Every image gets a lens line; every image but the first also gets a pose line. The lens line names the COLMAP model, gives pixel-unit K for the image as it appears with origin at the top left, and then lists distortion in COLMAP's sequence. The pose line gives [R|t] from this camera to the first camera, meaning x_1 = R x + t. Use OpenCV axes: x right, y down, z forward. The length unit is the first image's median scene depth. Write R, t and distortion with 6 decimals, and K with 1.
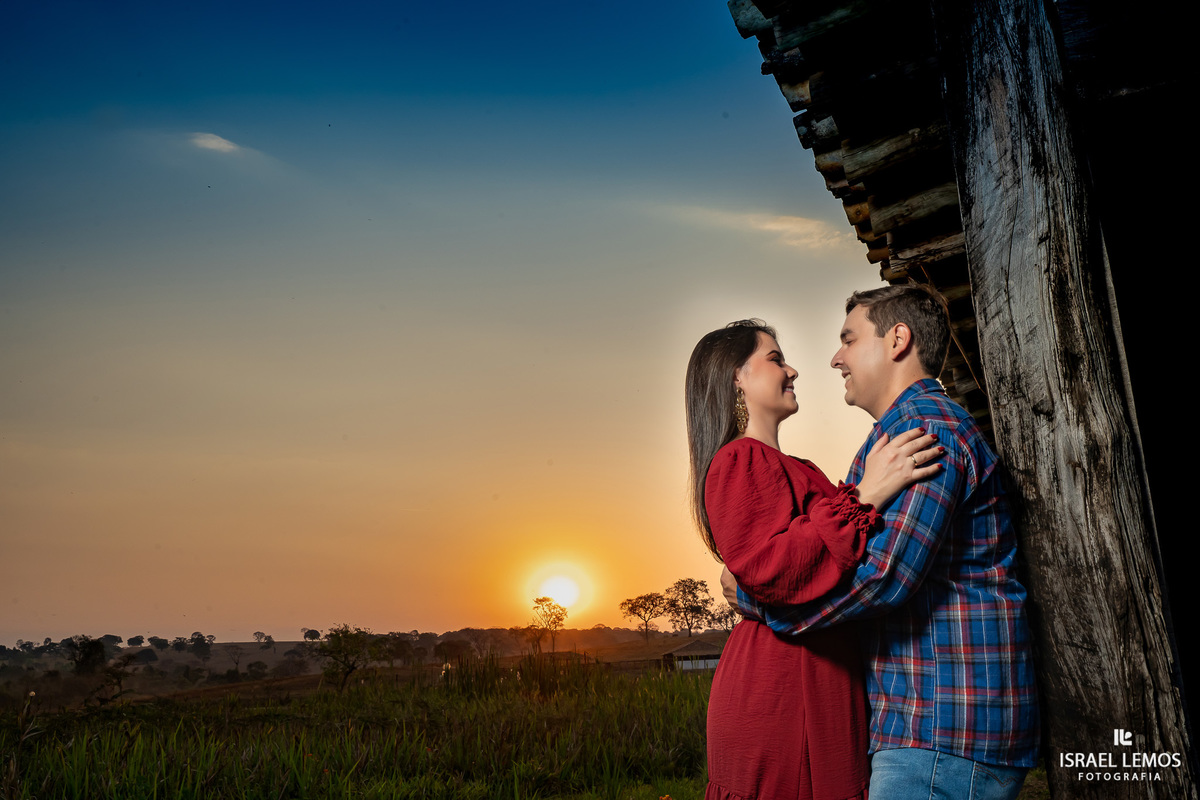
lens RADIAL K [[1181.1, 0, 600.8], [0, 1181.1, 392.9], [0, 0, 1]] dist [-0.017321, 0.000000]
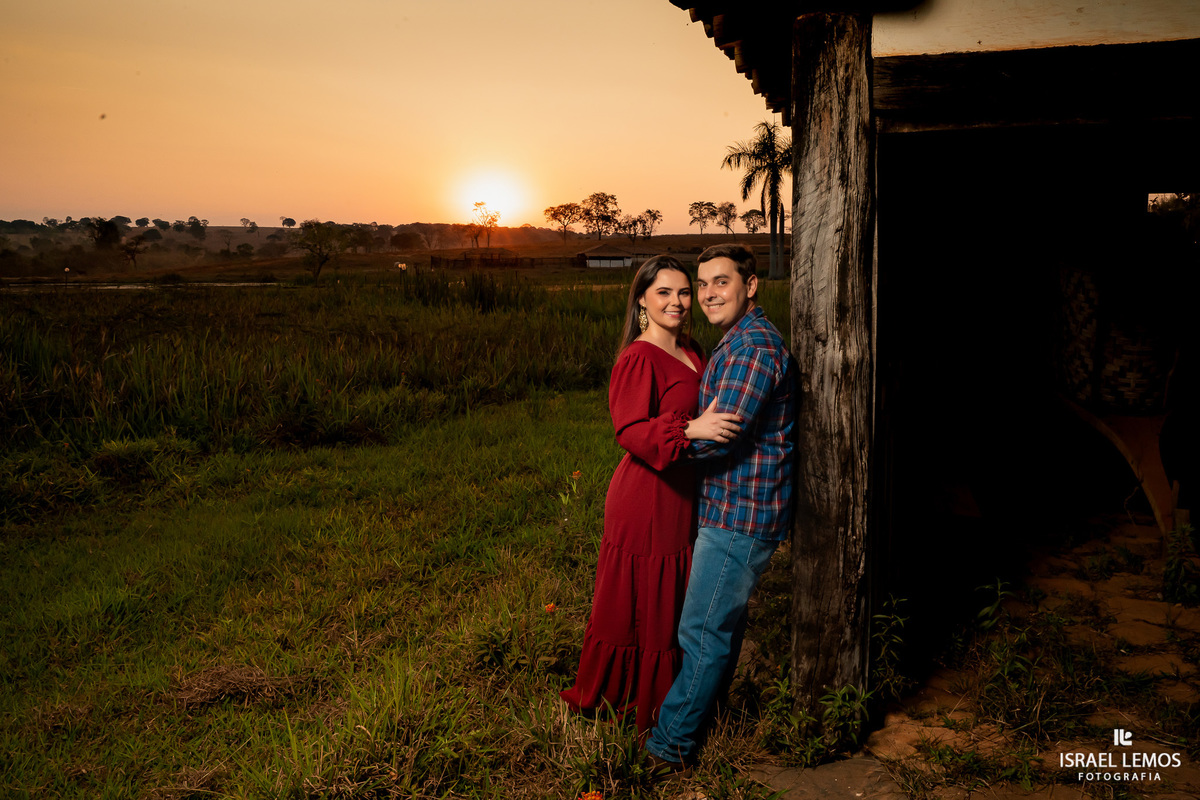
lens RADIAL K [[972.0, 0, 604.0], [0, 972.0, 395.4], [0, 0, 1]] dist [-0.102644, 0.061148]
pose [[0.995610, 0.038261, 0.085416, -0.038935], [-0.066391, 0.931973, 0.356398, -0.355301], [-0.065969, -0.360504, 0.930422, -0.257030]]
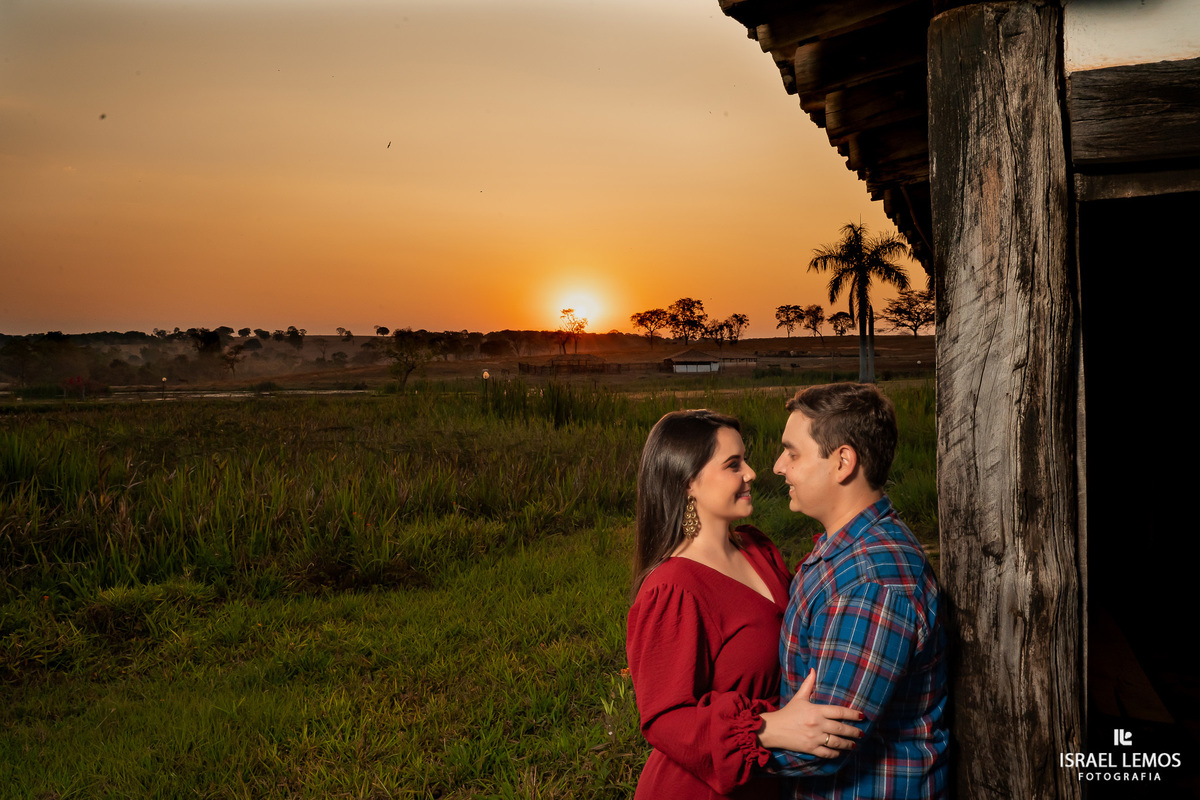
lens RADIAL K [[972.0, 0, 602.3], [0, 972.0, 395.6], [0, 0, 1]] dist [-0.102644, 0.061148]
pose [[0.999275, 0.036486, -0.010908, 0.057386], [-0.032413, 0.965252, 0.259302, -0.284171], [0.019990, -0.258761, 0.965735, 0.259778]]
